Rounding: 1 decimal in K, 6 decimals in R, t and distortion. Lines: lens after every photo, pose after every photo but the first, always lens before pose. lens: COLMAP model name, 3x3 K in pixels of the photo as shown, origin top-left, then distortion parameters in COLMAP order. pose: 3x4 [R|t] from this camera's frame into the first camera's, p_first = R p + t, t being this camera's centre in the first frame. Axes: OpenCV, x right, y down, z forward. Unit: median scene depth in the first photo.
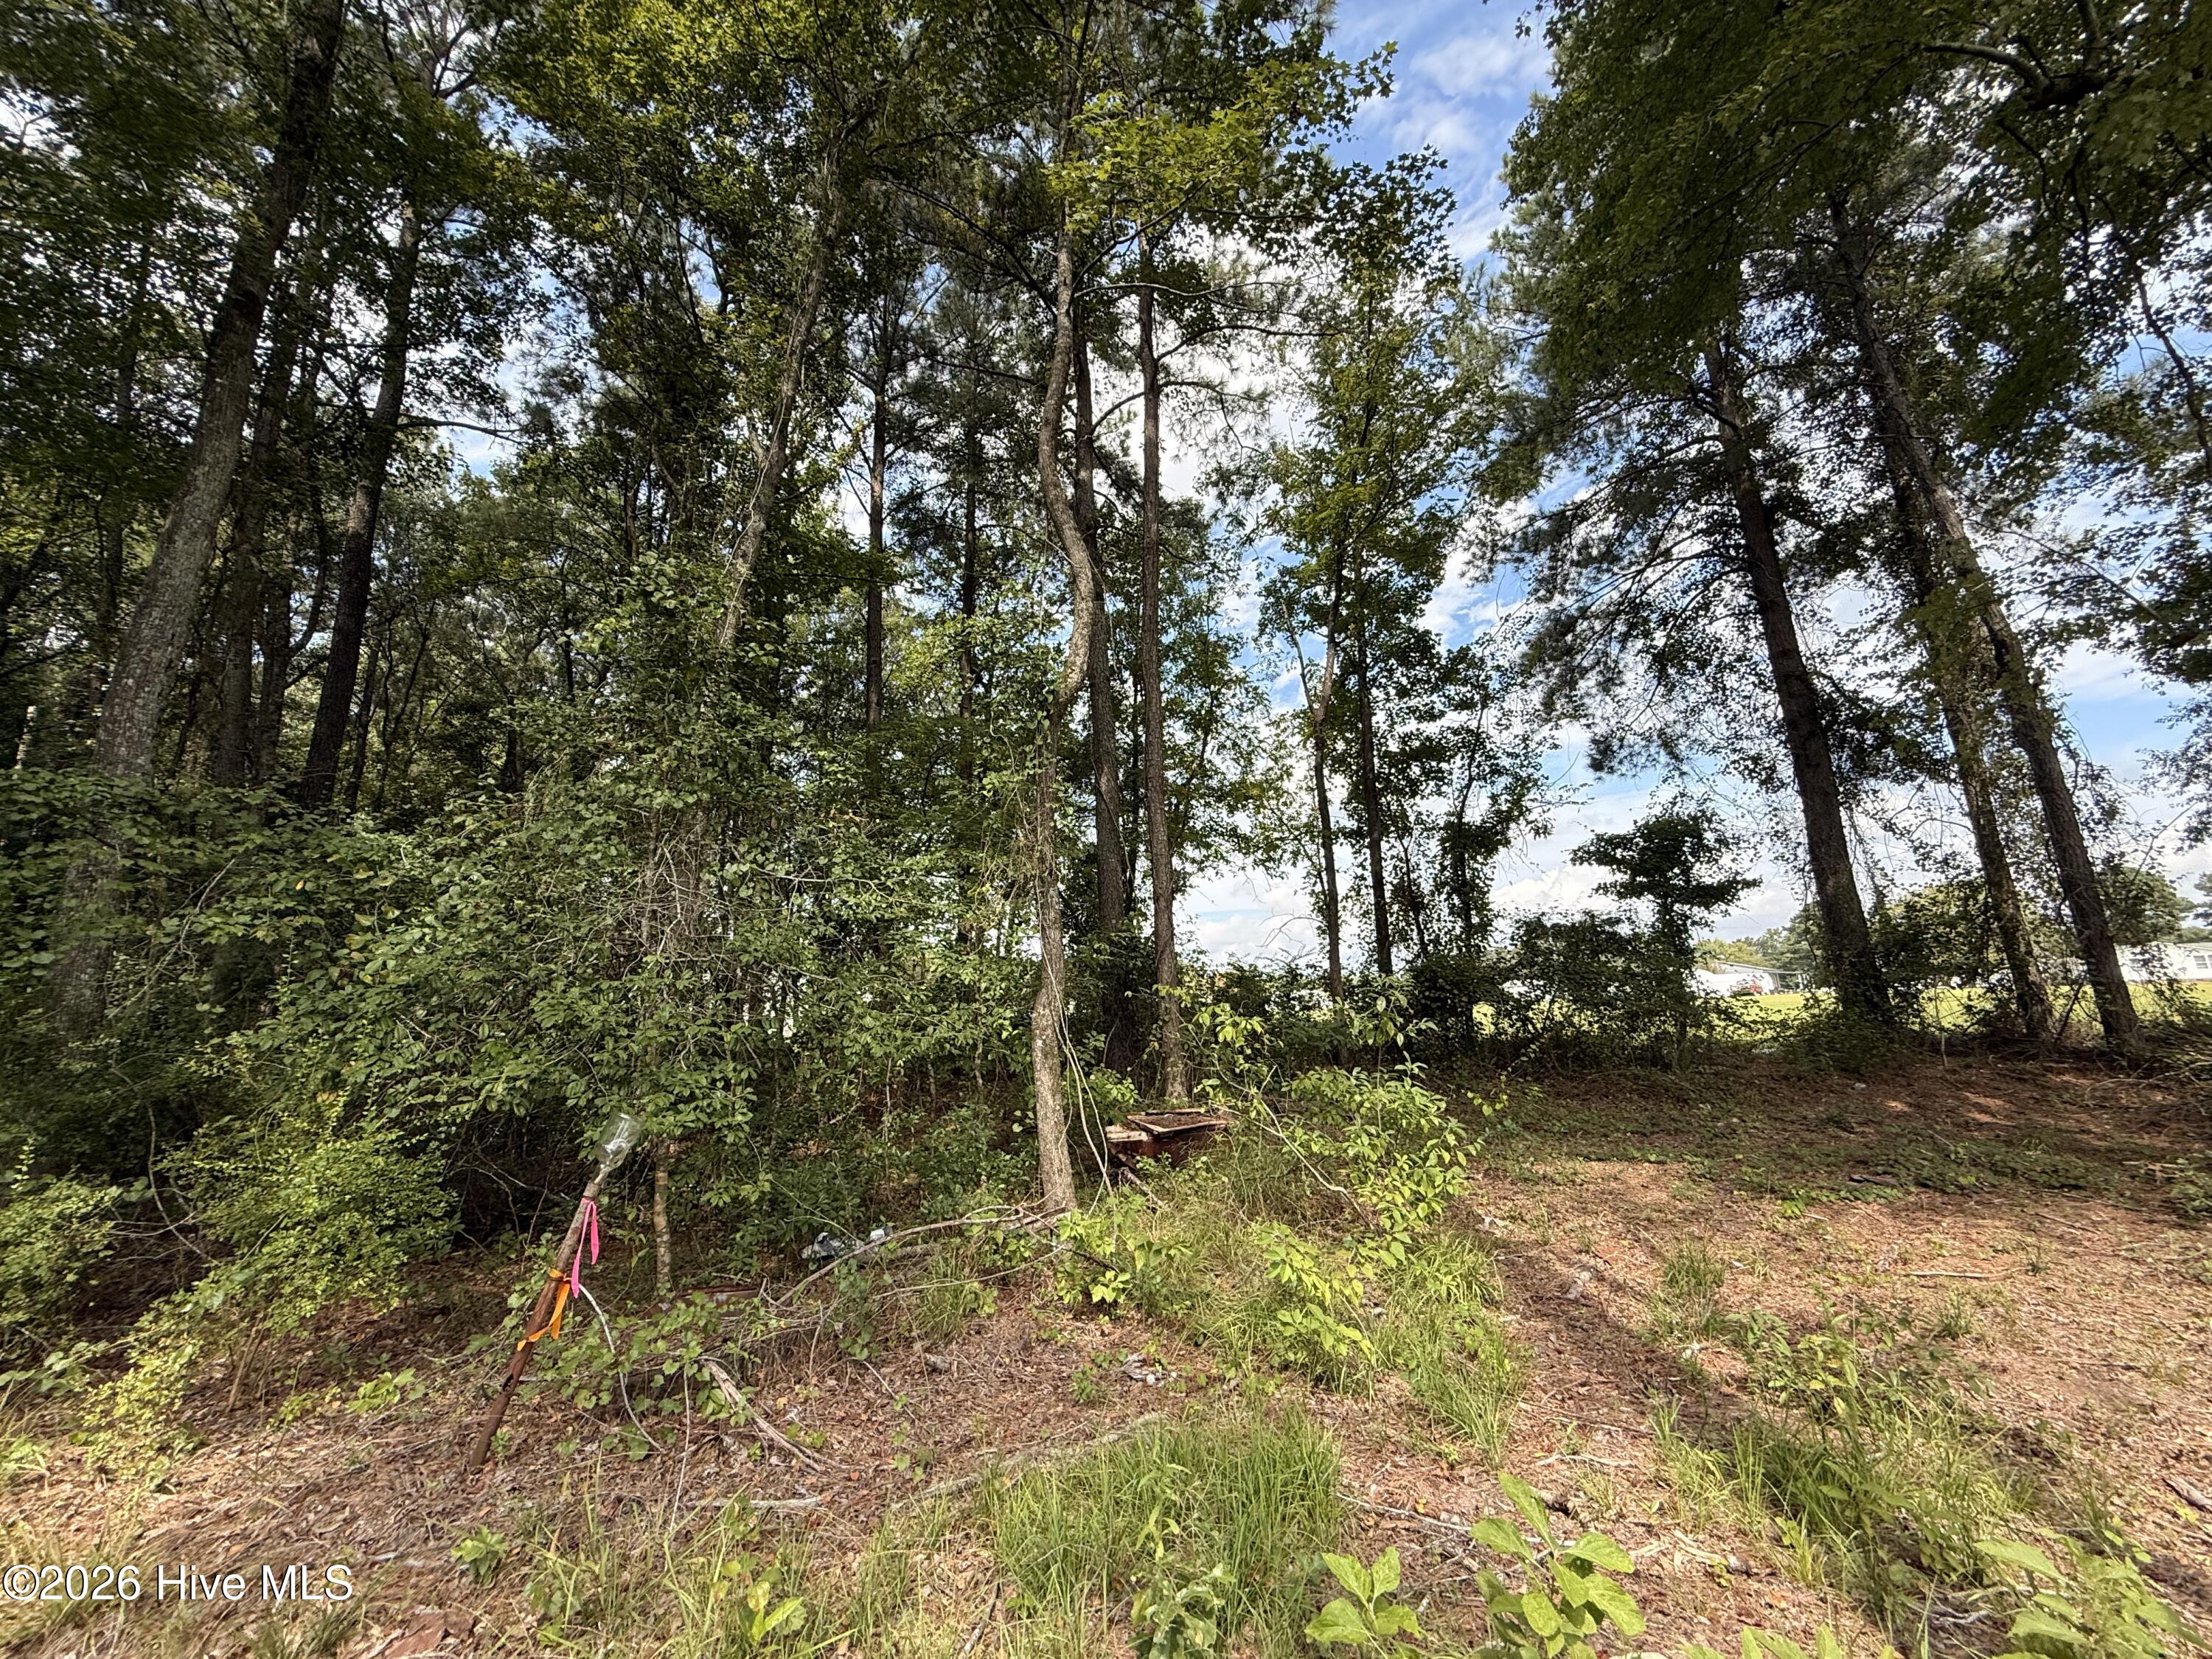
lens RADIAL K [[879.4, 0, 1103.8], [0, 879.4, 823.6], [0, 0, 1]] dist [0.001510, 0.000150]
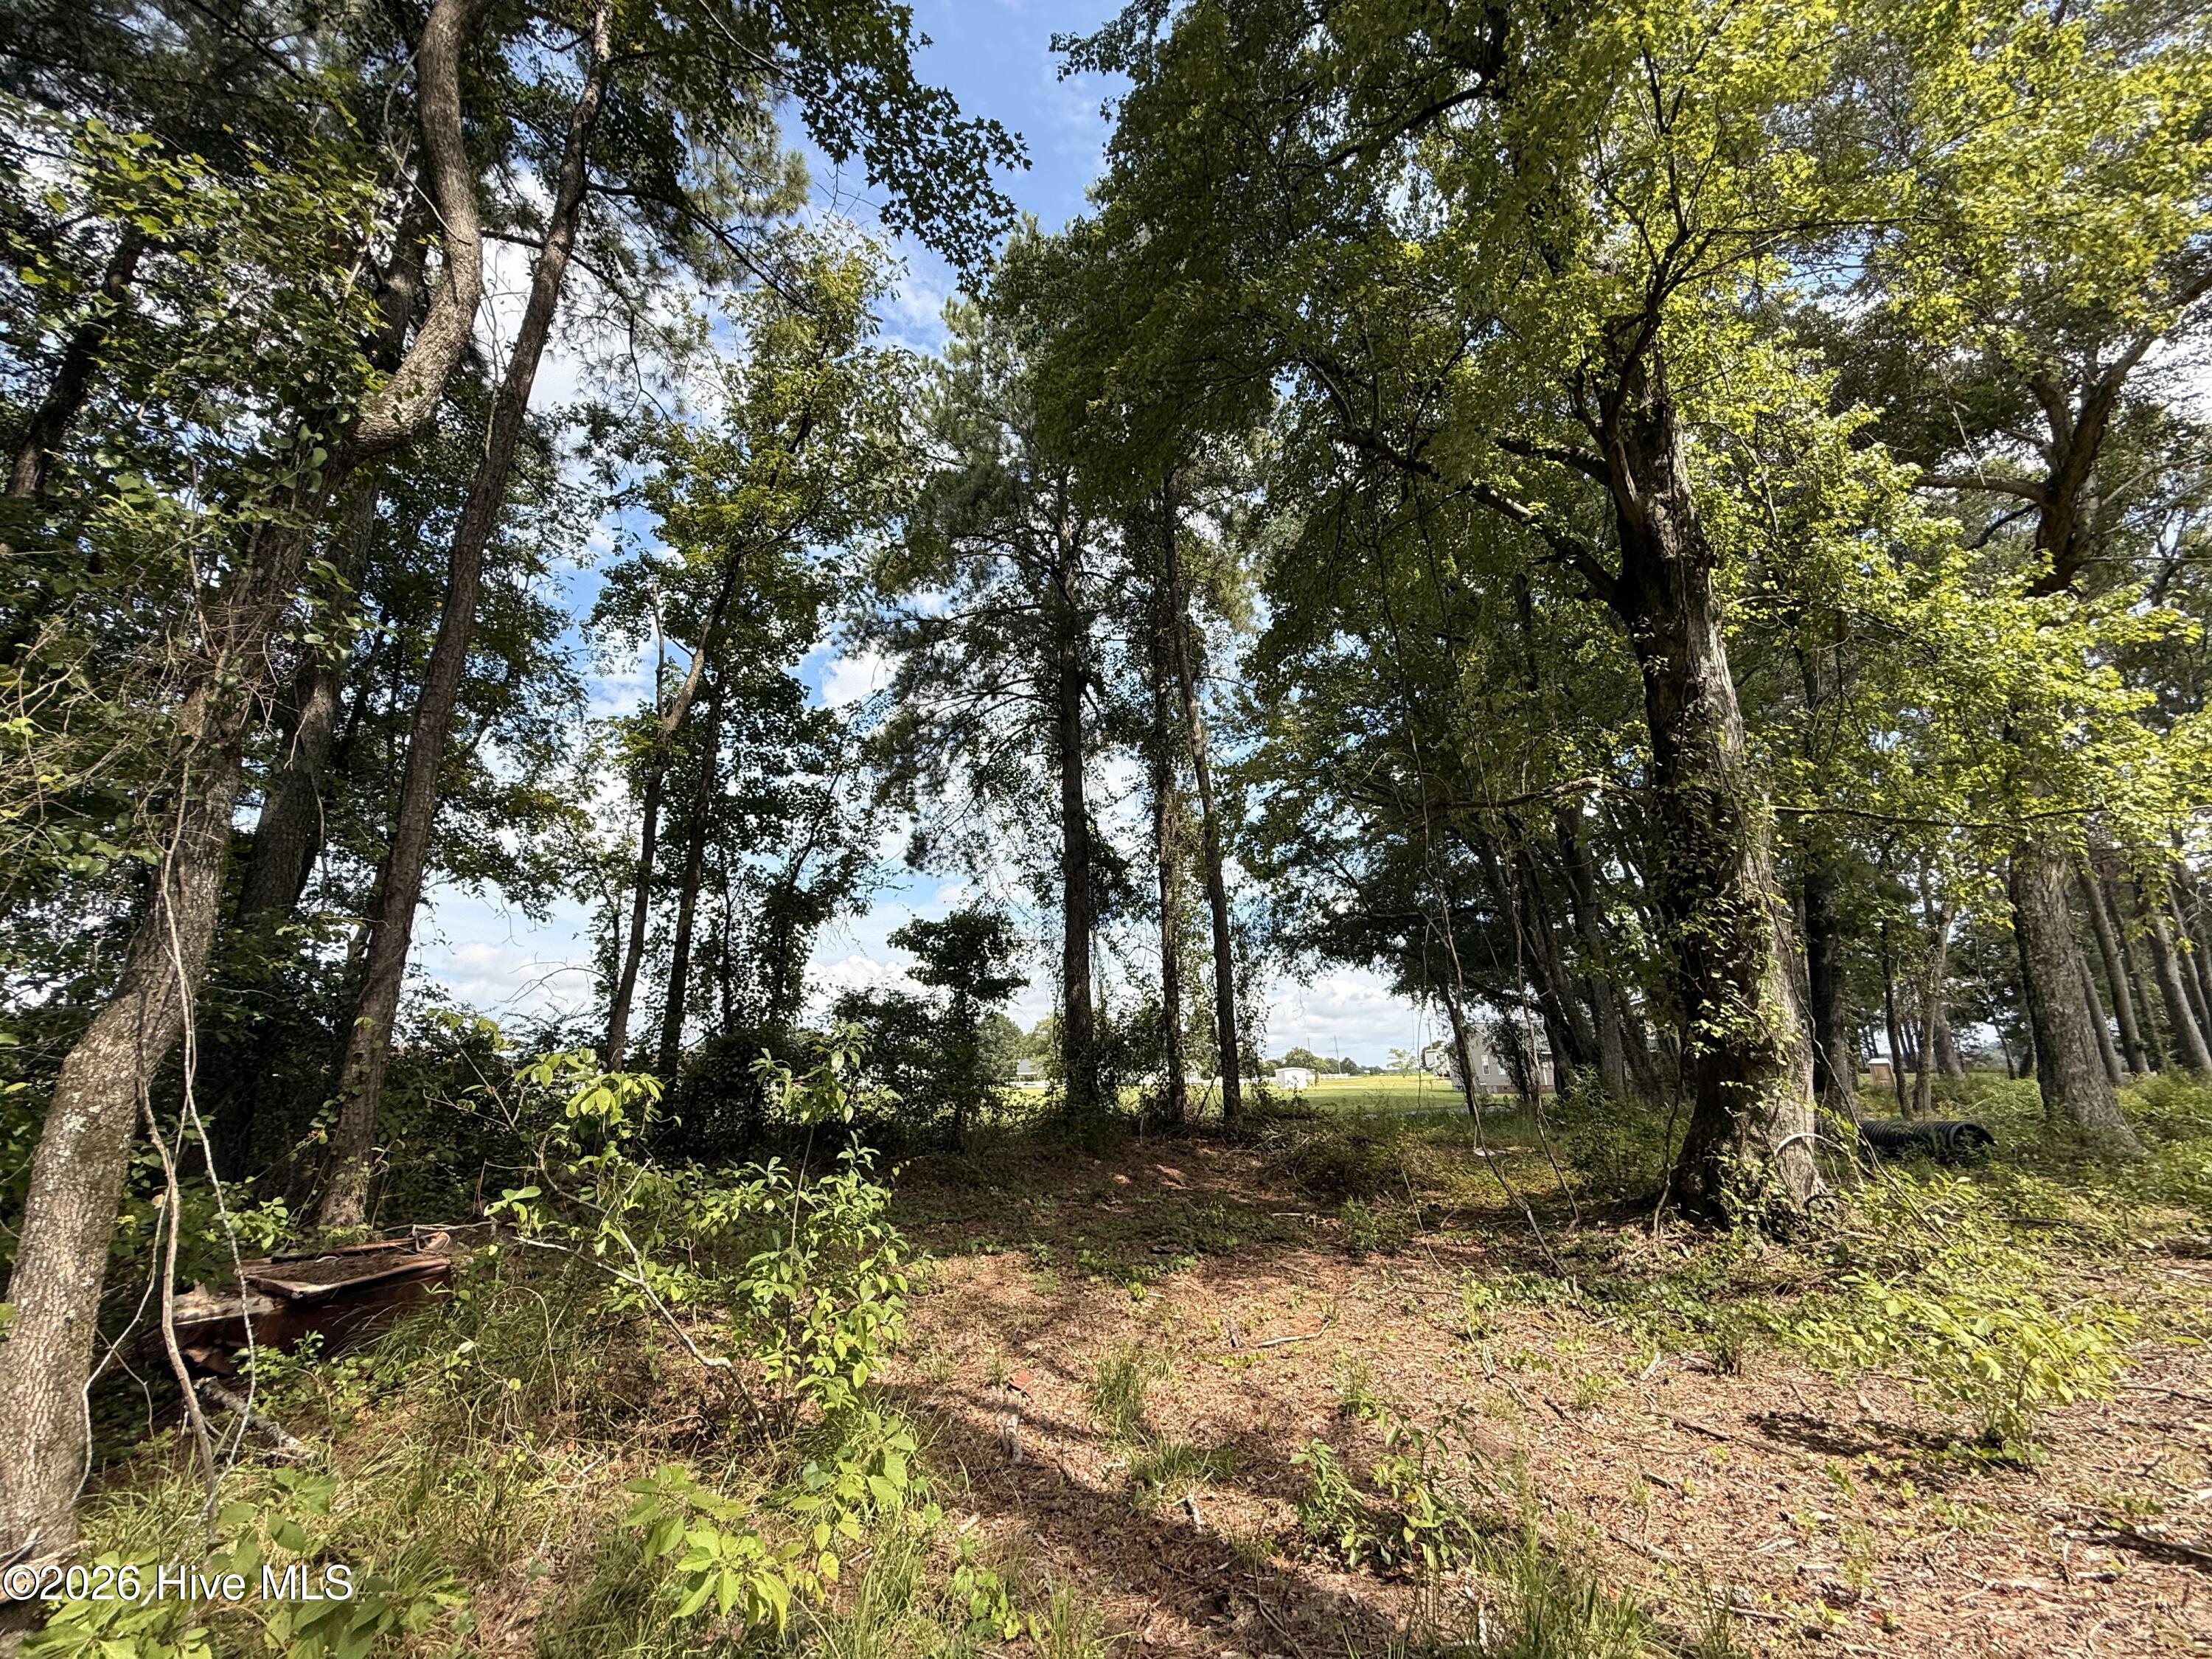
lens RADIAL K [[879.4, 0, 1103.8], [0, 879.4, 823.6], [0, 0, 1]] dist [0.001510, 0.000150]
pose [[0.691625, 0.226908, 0.685688, -0.016876], [-0.160564, 0.973916, -0.160335, 0.030339], [-0.704183, 0.000795, 0.710018, 0.108830]]
